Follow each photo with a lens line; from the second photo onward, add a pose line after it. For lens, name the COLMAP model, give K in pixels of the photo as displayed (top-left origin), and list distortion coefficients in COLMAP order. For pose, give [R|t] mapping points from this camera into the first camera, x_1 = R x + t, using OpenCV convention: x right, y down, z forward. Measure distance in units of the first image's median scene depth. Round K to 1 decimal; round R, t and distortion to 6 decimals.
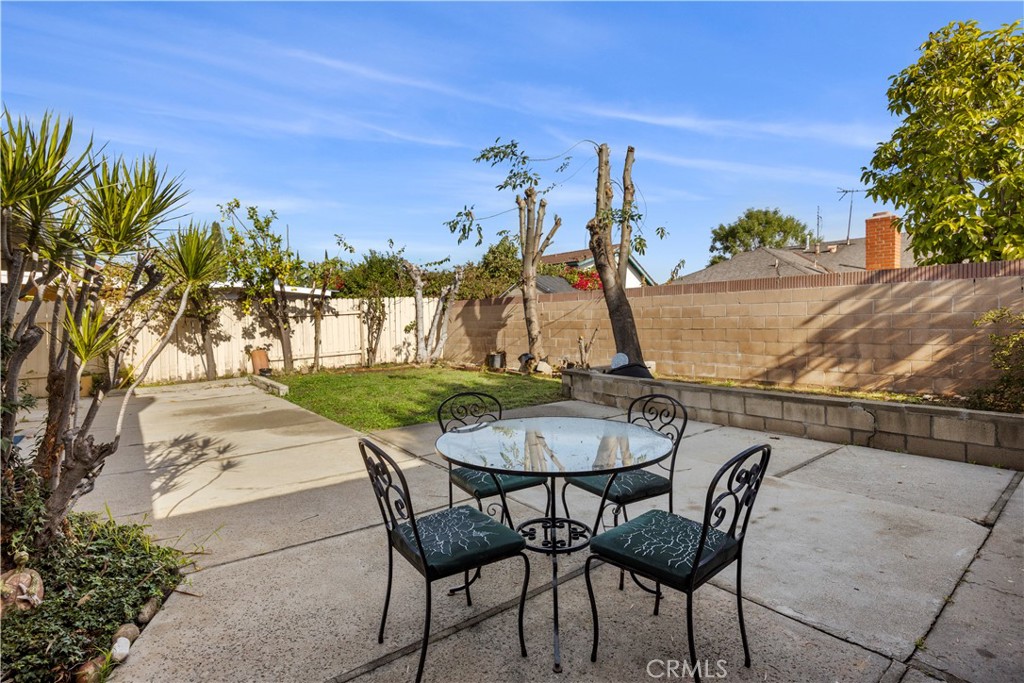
lens RADIAL K [[504.7, 0, 513.1], [0, 504.7, 340.6], [0, 0, 1]] dist [-0.005434, 0.000693]
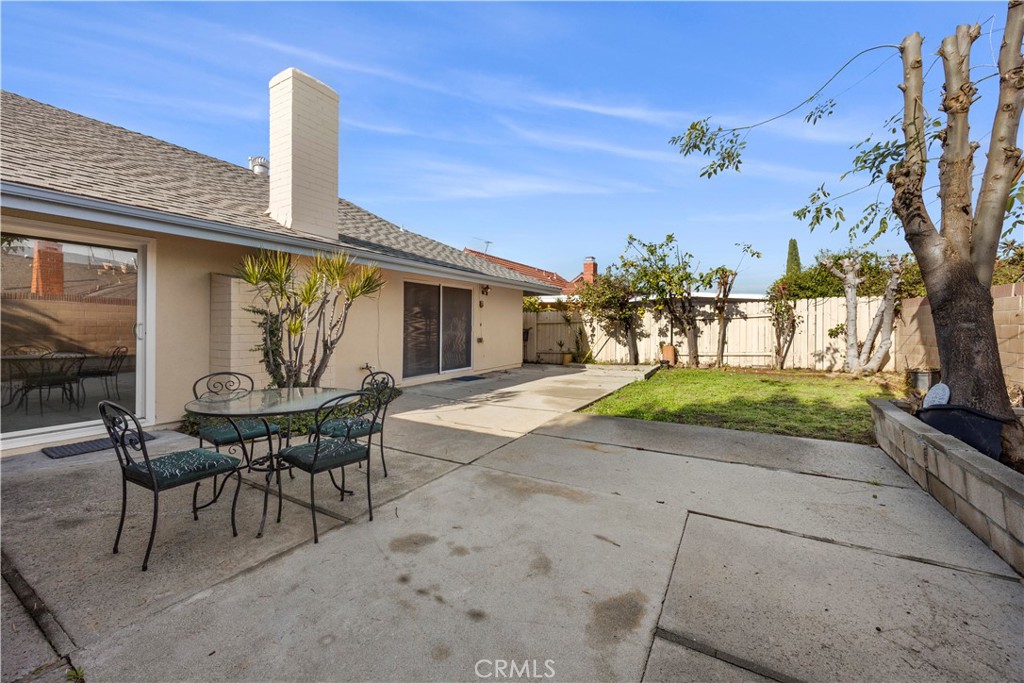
lens RADIAL K [[404.4, 0, 509.9], [0, 404.4, 333.7], [0, 0, 1]] dist [0.001659, -0.000486]
pose [[0.343953, 0.031247, -0.938467, 0.287188], [-0.041918, 0.998961, 0.017898, -0.011958], [0.938051, 0.033182, 0.344905, 0.238990]]
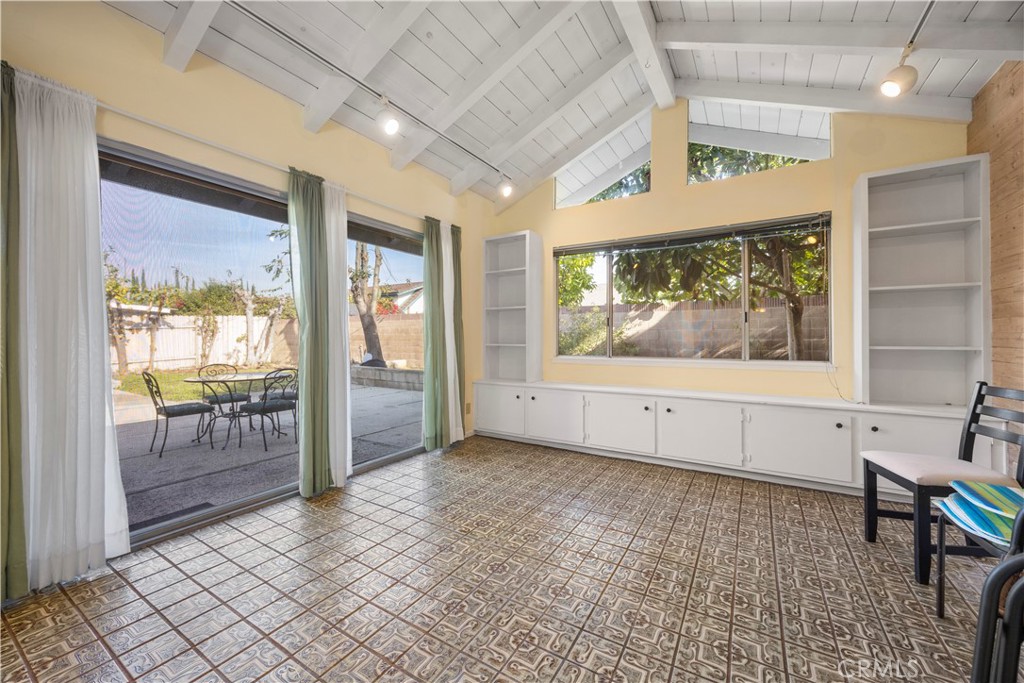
lens RADIAL K [[404.4, 0, 514.3], [0, 404.4, 336.9], [0, 0, 1]] dist [0.001659, -0.000486]
pose [[0.943058, 0.011856, 0.332417, 0.128198], [0.001911, 0.999155, -0.041058, 0.015302], [-0.332623, 0.039355, 0.942238, -0.257499]]
